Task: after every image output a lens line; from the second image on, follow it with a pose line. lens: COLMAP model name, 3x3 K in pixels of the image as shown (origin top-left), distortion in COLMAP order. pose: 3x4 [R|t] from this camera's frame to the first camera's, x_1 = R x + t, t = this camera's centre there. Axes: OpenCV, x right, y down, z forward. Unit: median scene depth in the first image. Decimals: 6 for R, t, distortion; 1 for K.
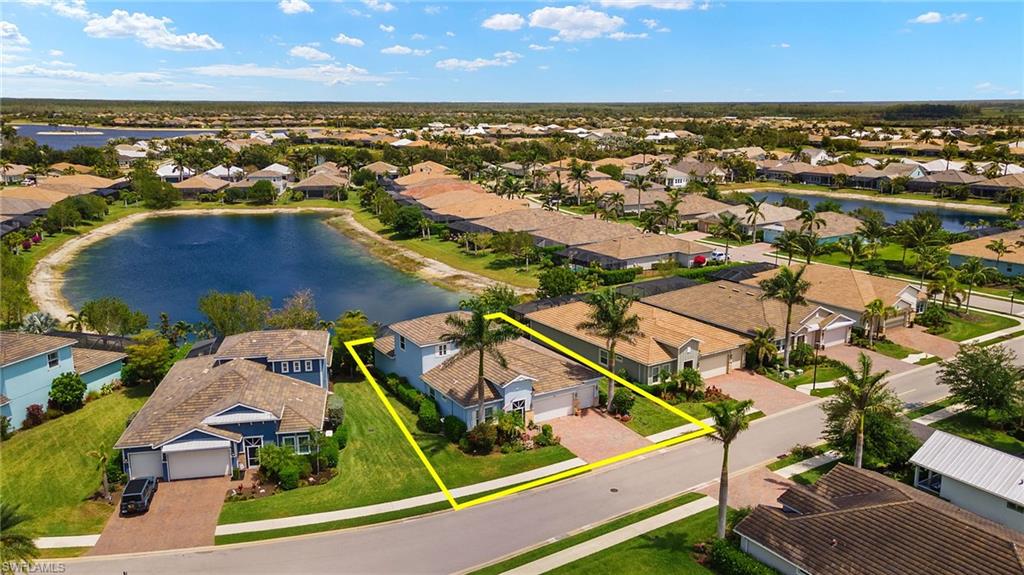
lens RADIAL K [[806.4, 0, 512.0], [0, 806.4, 287.5], [0, 0, 1]] dist [0.055557, -0.002404]
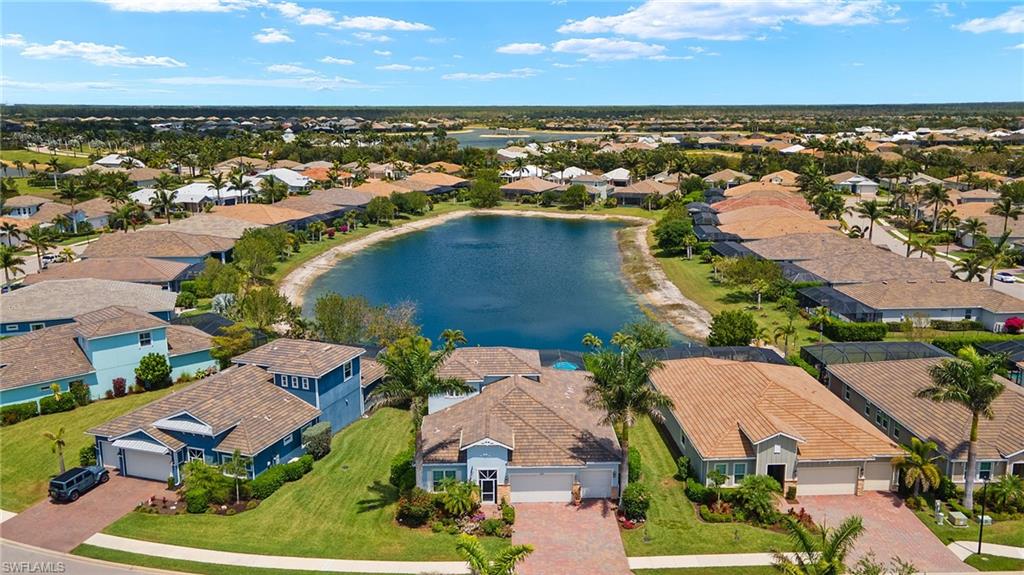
lens RADIAL K [[837.7, 0, 512.0], [0, 837.7, 287.5], [0, 0, 1]] dist [0.036915, 0.001043]
pose [[0.862572, 0.106258, -0.494650, 0.349926], [-0.112269, 0.993521, 0.017647, -0.046822], [0.493320, 0.040312, 0.868913, 0.236860]]
